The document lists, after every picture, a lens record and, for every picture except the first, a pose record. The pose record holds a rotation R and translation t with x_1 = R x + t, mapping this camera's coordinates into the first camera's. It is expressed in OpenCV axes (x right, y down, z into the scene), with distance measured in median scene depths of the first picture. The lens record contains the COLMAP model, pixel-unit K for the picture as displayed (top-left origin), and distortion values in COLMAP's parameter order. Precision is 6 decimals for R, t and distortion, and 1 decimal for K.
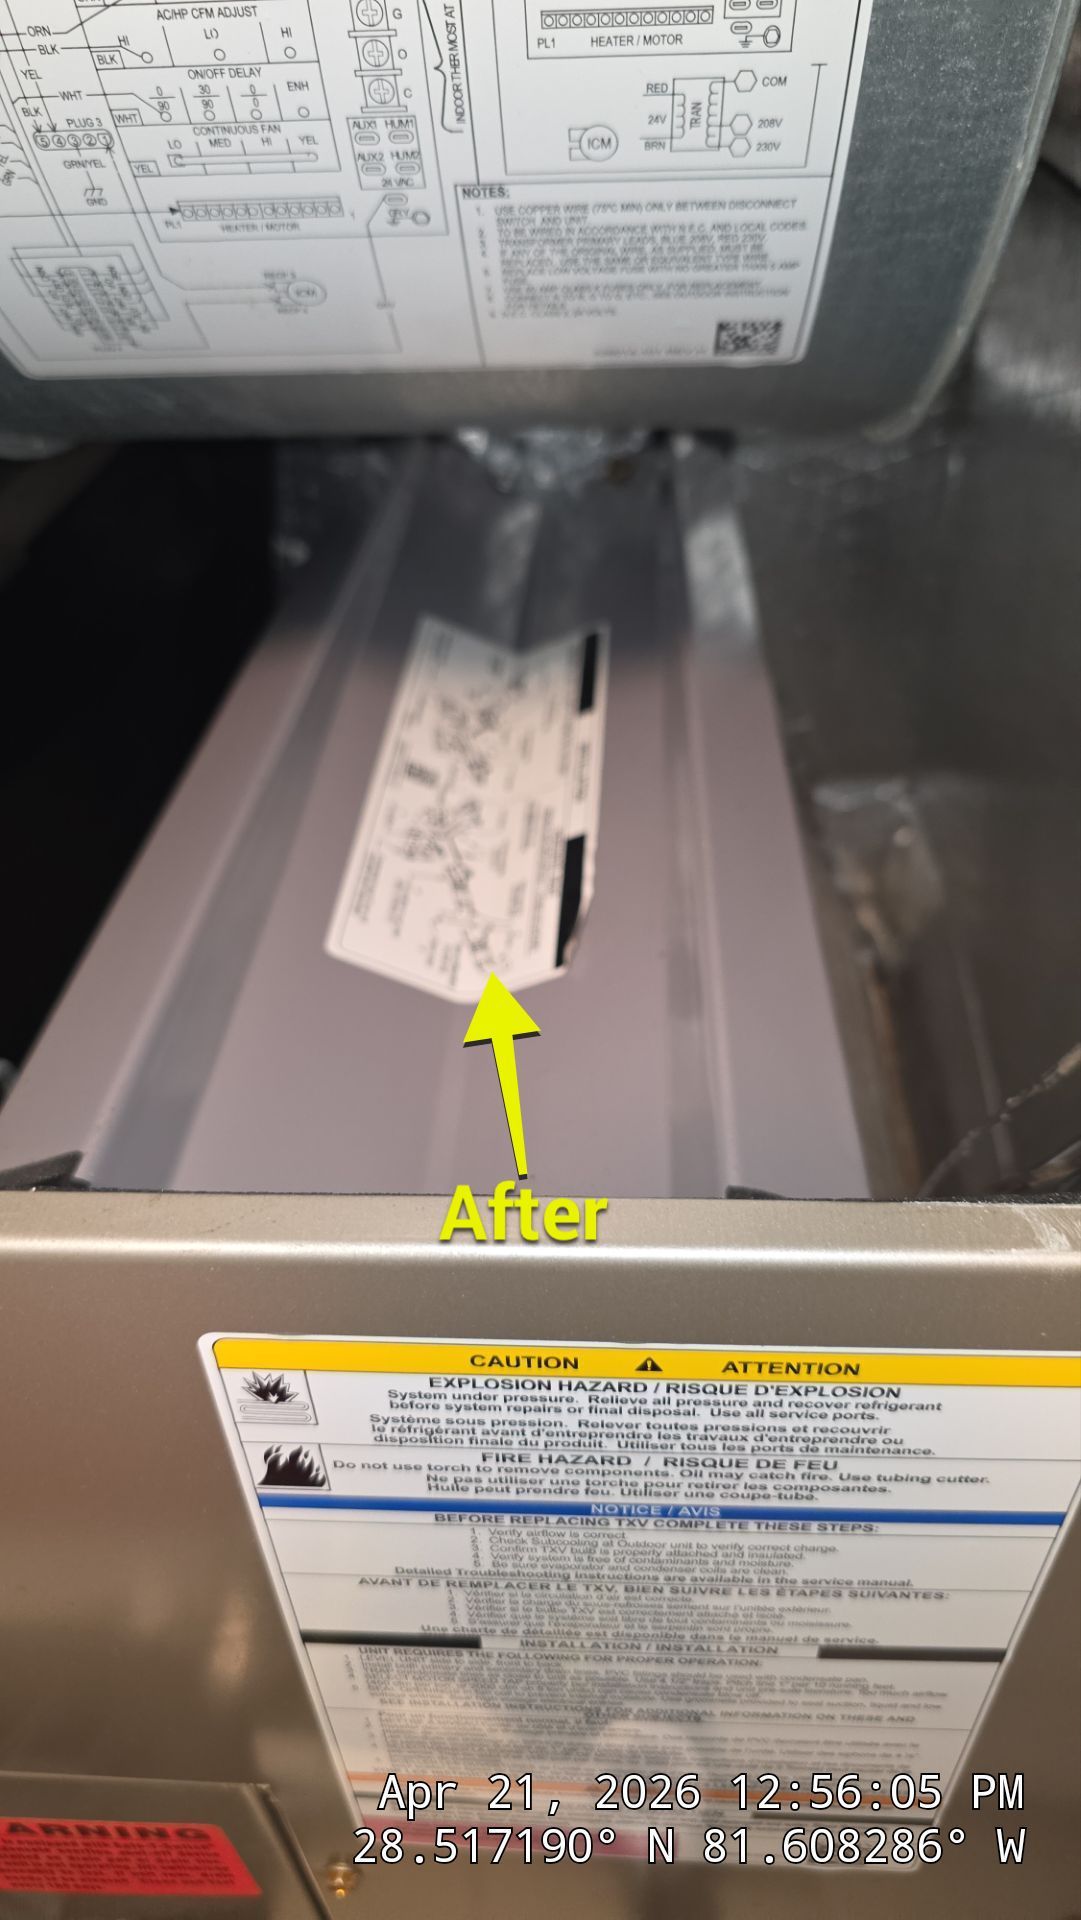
lens RADIAL K [[1343.0, 0, 542.3], [0, 1343.0, 970.3], [0, 0, 1]] dist [0.041463, -0.044539]
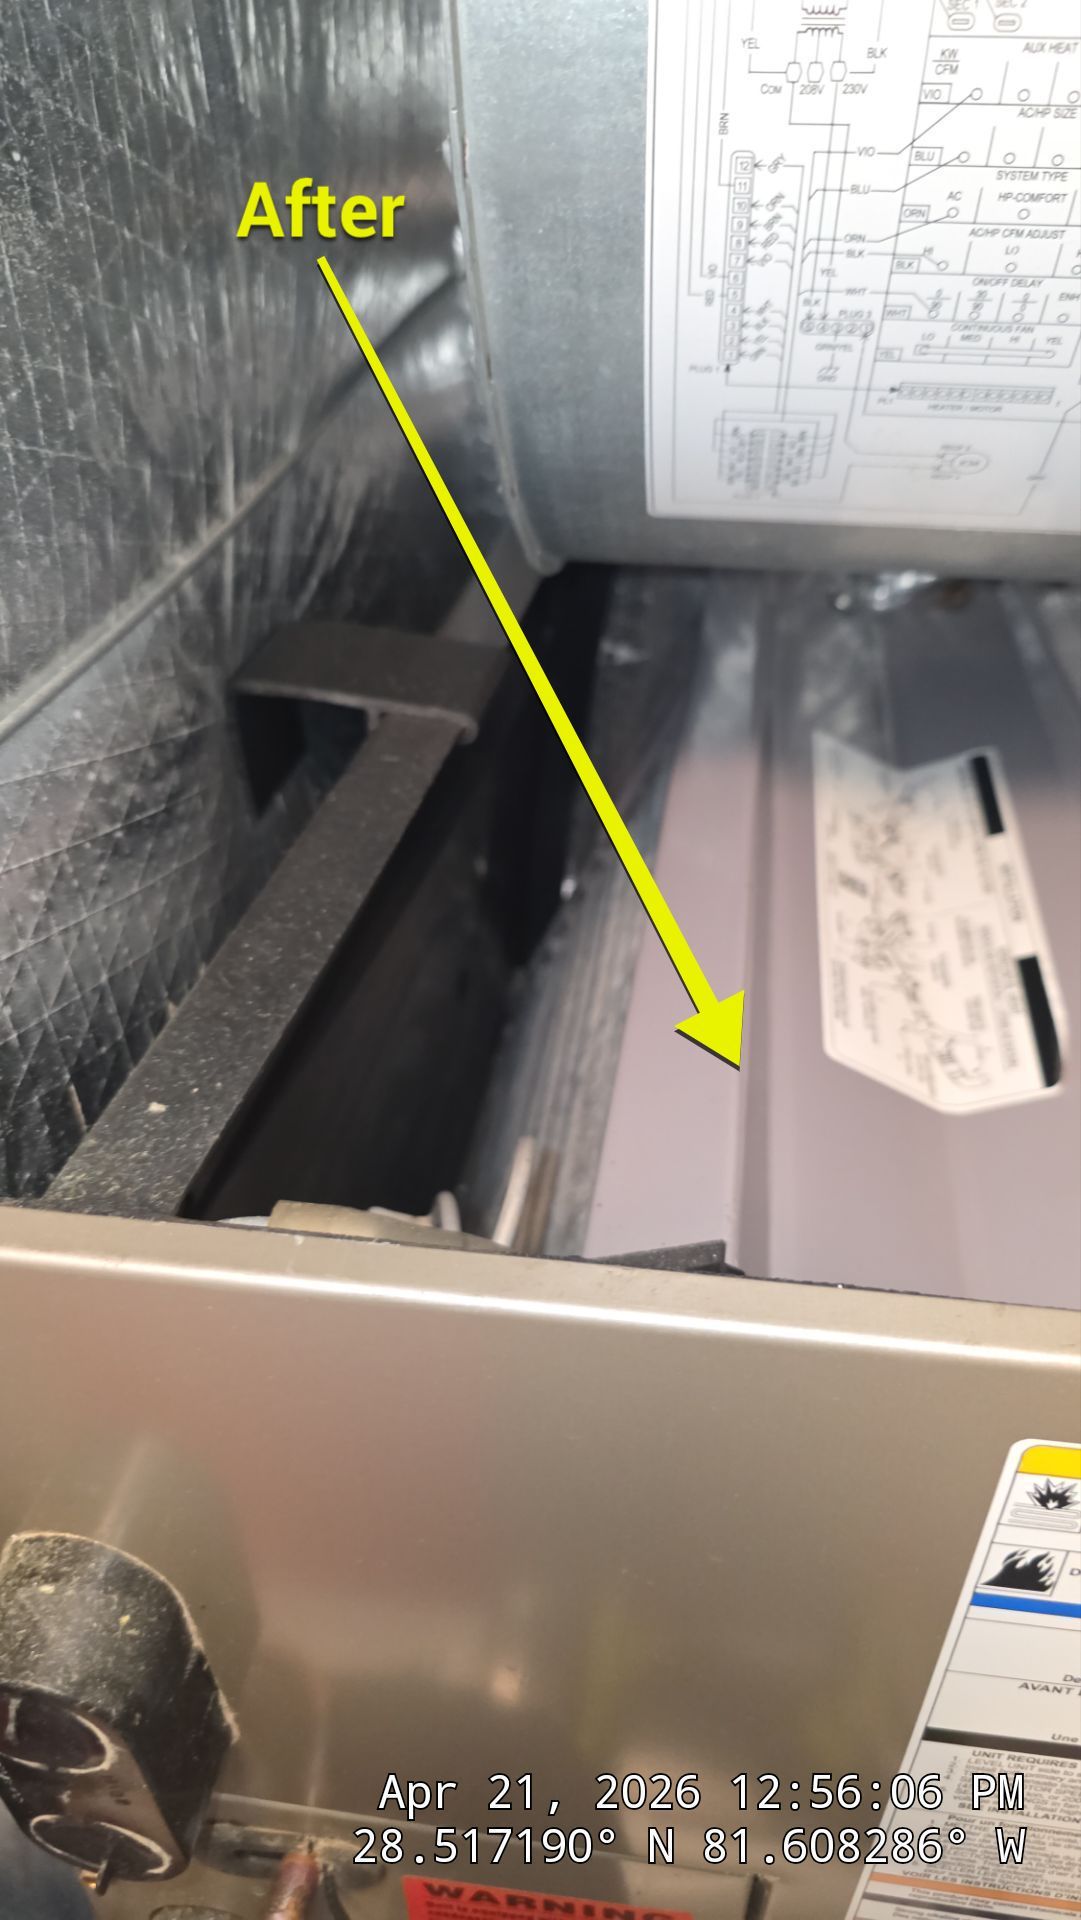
lens RADIAL K [[1343.0, 0, 536.1], [0, 1343.0, 961.0], [0, 0, 1]] dist [0.041463, -0.044539]
pose [[0.996713, 0.075589, -0.029151, -0.343233], [-0.077135, 0.995436, -0.056182, -0.009528], [0.024771, 0.058246, 0.997995, -0.054734]]
